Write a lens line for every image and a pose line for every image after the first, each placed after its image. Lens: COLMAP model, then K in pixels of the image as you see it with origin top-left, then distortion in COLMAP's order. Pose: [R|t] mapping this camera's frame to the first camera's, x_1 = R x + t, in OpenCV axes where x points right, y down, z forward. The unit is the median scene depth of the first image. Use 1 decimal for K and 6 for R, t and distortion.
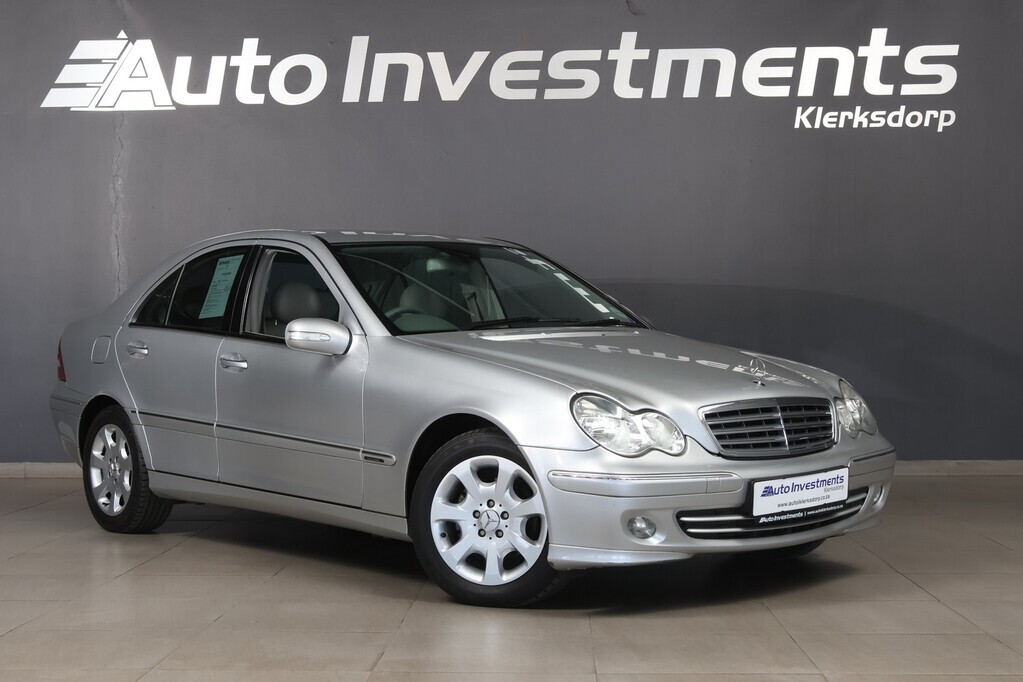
lens RADIAL K [[1607.3, 0, 511.5], [0, 1607.3, 341.0], [0, 0, 1]] dist [-0.040161, -0.008618]
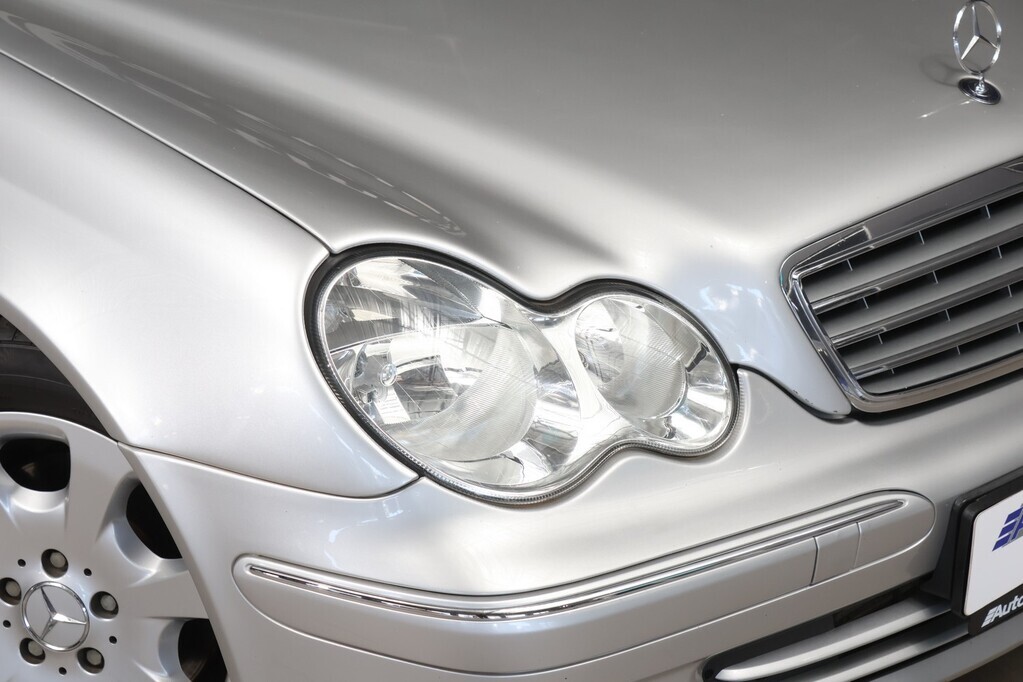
lens RADIAL K [[2554.3, 0, 511.5], [0, 2554.3, 341.0], [0, 0, 1]] dist [0.044107, 0.422032]
pose [[0.996883, -0.043338, 0.065922, 0.040103], [0.016206, 0.930275, 0.366505, -0.102412], [-0.077209, -0.364294, 0.928078, 0.577456]]
